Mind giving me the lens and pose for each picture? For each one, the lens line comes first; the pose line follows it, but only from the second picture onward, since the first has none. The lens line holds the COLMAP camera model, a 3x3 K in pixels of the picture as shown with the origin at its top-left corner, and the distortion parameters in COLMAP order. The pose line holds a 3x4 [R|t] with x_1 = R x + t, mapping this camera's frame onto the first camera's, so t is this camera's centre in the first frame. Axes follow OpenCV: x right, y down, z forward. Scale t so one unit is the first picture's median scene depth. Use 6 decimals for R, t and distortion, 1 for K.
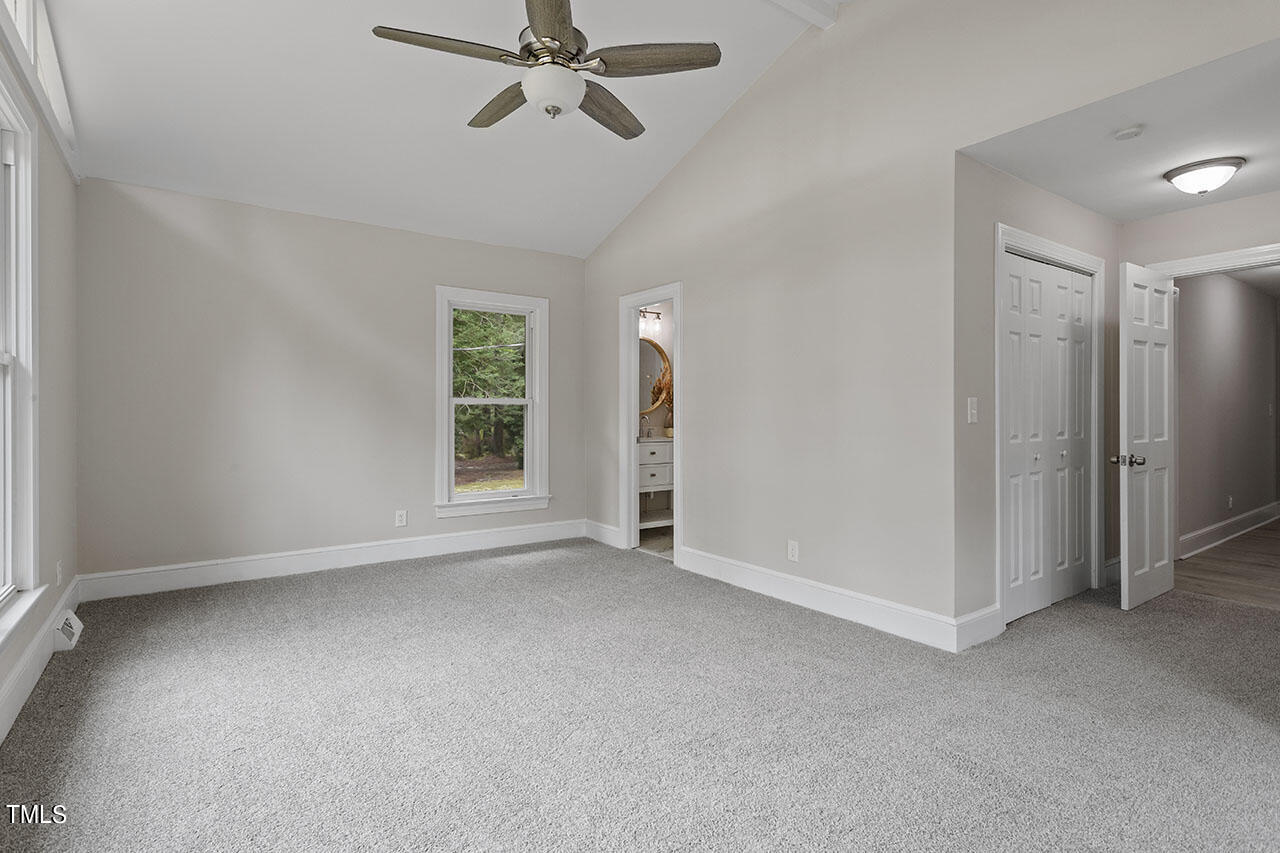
lens RADIAL K [[622.6, 0, 642.4], [0, 622.6, 416.3], [0, 0, 1]] dist [0.002047, 0.000112]
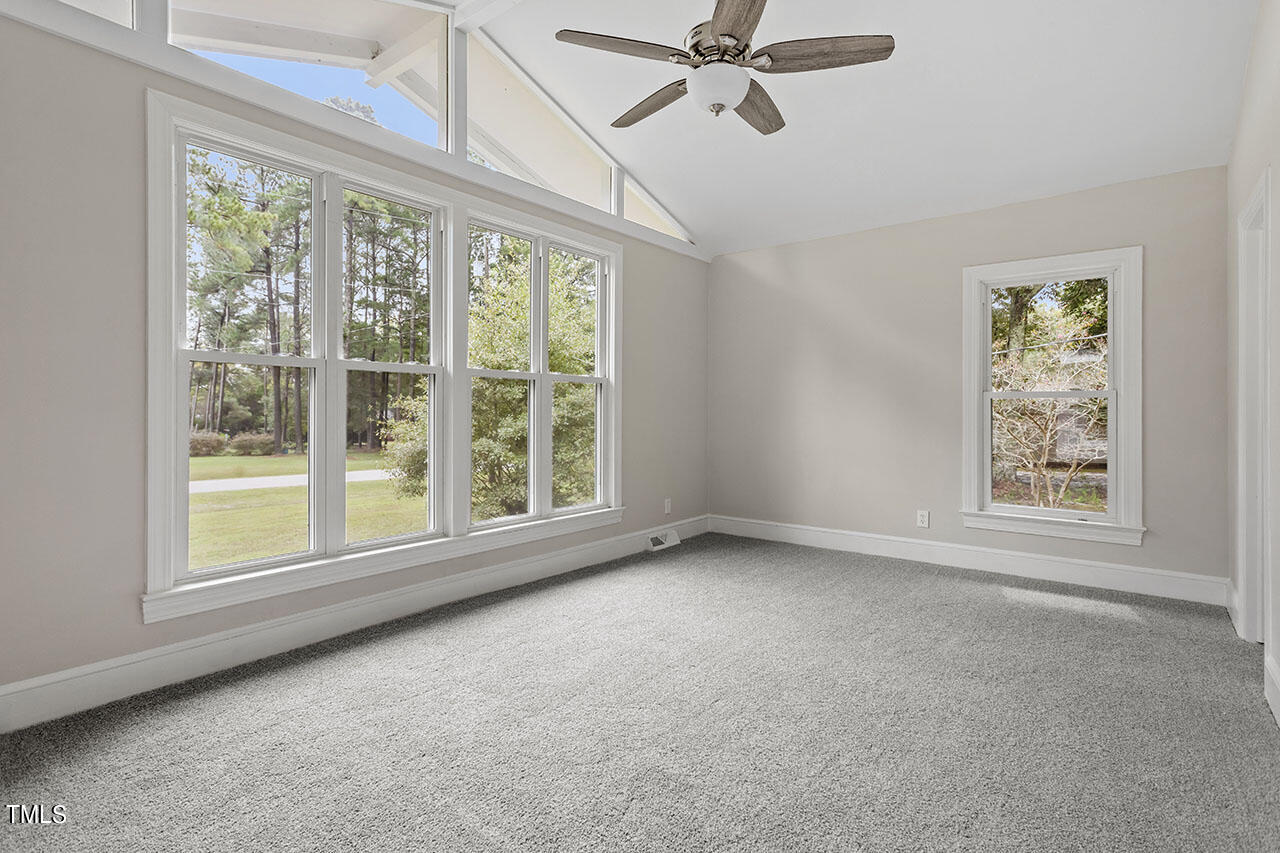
lens RADIAL K [[622.6, 0, 642.4], [0, 622.6, 416.3], [0, 0, 1]] dist [0.002047, 0.000112]
pose [[0.274987, 0.009007, -0.961406, 0.417706], [-0.002598, 0.999959, 0.008625, -0.001814], [0.961444, 0.000126, 0.274999, 0.319077]]
